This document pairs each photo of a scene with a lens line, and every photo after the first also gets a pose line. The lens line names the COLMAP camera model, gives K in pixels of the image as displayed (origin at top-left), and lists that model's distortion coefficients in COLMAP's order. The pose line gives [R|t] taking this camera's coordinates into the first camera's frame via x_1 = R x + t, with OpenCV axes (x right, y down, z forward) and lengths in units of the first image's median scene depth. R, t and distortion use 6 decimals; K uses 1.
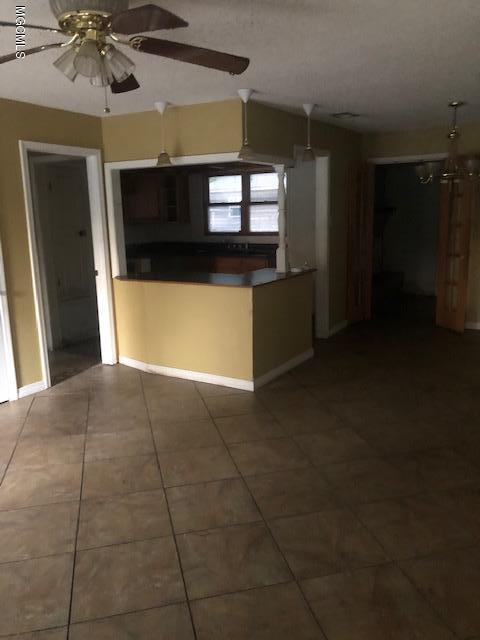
lens RADIAL K [[535.3, 0, 238.6], [0, 535.3, 317.3], [0, 0, 1]] dist [-0.017184, 0.013466]
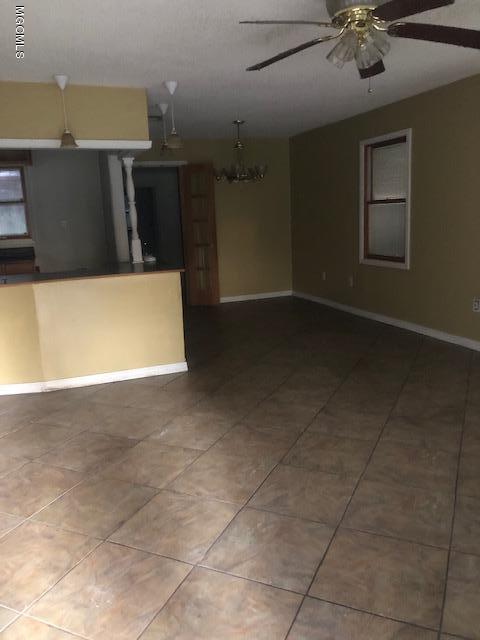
lens RADIAL K [[535.3, 0, 239.3], [0, 535.3, 322.5], [0, 0, 1]] dist [-0.017184, 0.013466]
pose [[0.607251, -0.157968, 0.778647, -0.781303], [0.184208, 0.981323, 0.055426, 0.006722], [-0.772860, 0.109776, 0.625009, 0.281013]]
